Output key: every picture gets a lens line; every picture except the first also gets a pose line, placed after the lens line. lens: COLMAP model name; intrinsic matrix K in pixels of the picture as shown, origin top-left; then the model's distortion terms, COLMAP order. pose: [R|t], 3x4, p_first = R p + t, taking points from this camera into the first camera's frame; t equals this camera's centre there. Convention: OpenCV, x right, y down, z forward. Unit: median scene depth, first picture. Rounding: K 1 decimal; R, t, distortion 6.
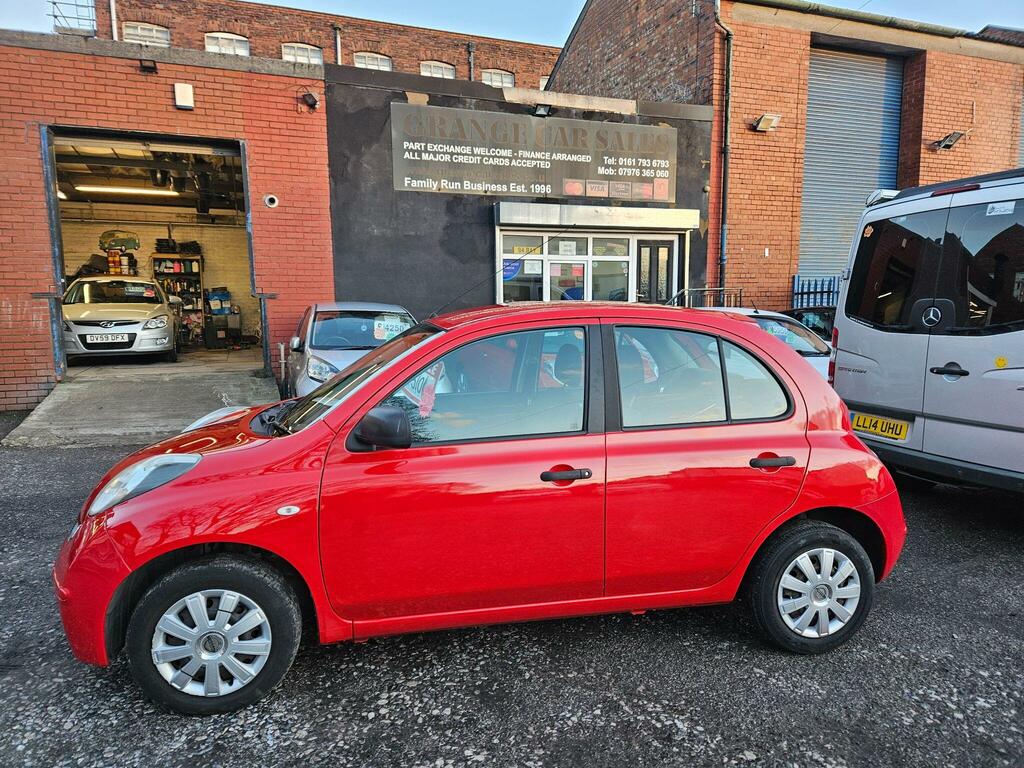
lens RADIAL K [[667.0, 0, 507.5], [0, 667.0, 385.6], [0, 0, 1]] dist [0.079443, -0.064465]
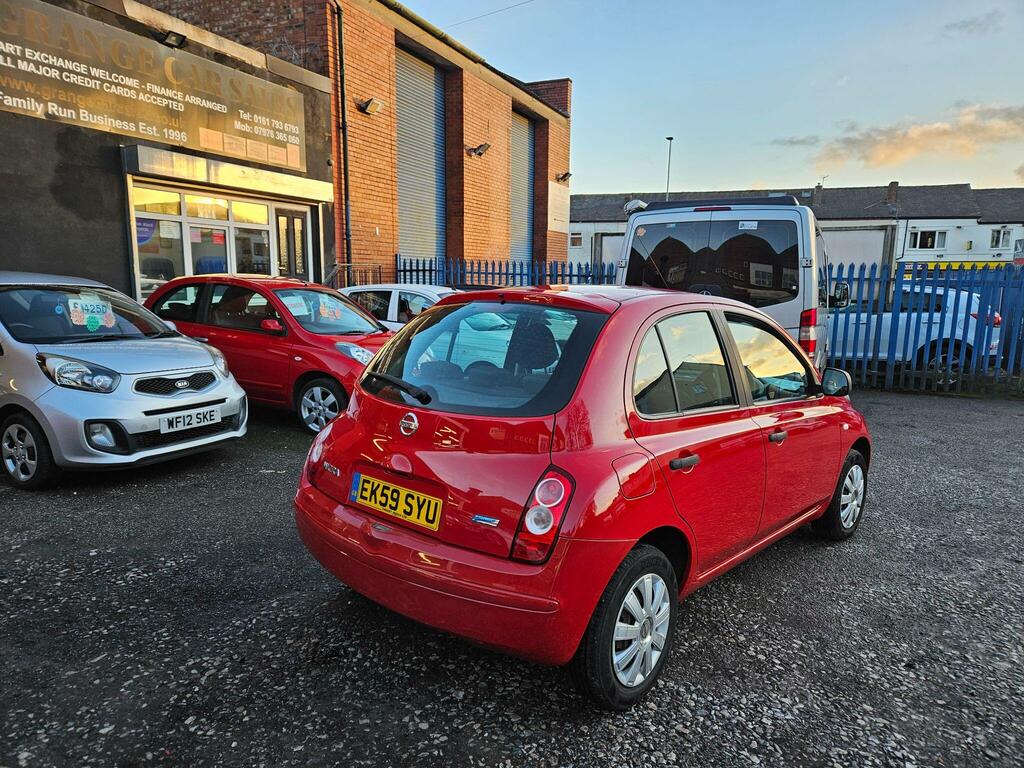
lens RADIAL K [[667.0, 0, 507.5], [0, 667.0, 385.6], [0, 0, 1]] dist [0.079443, -0.064465]
pose [[0.710883, -0.098102, 0.696435, -0.265103], [0.067792, 0.995171, 0.070985, -0.017421], [-0.700036, -0.003250, 0.714100, 0.110368]]
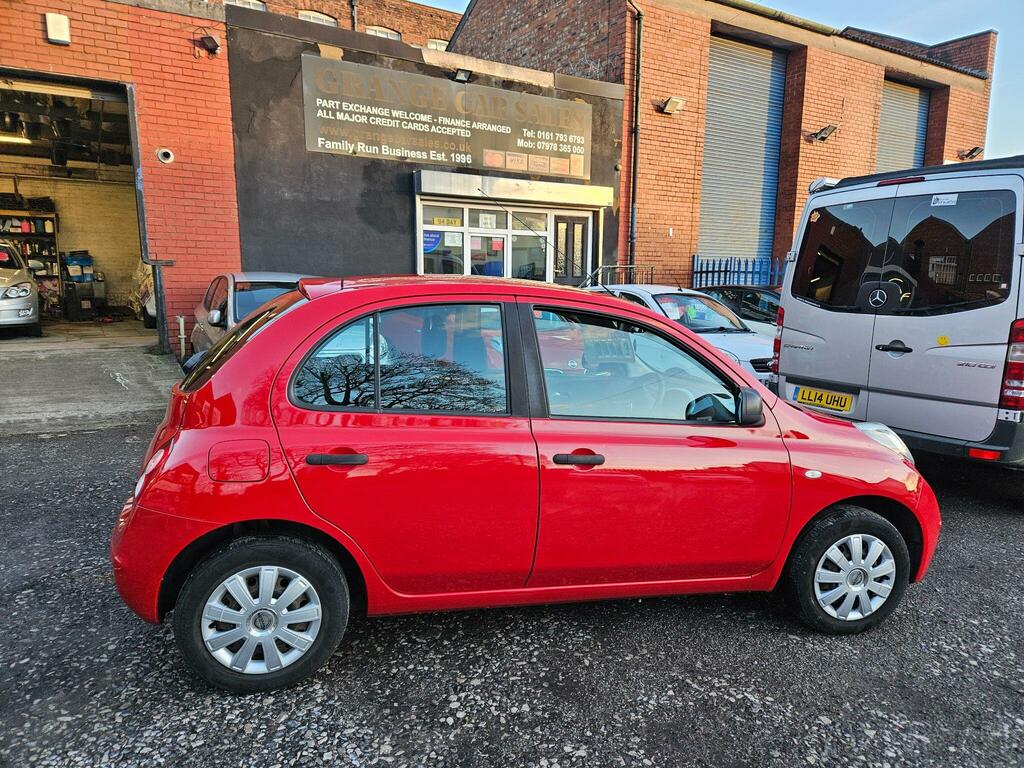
lens RADIAL K [[668.0, 0, 518.4], [0, 668.0, 386.5], [0, 0, 1]] dist [0.076213, -0.061475]
pose [[0.981008, -0.014327, 0.193436, -0.060288], [0.006336, 0.999103, 0.041870, -0.003546], [-0.193862, -0.039850, 0.980219, 0.016130]]
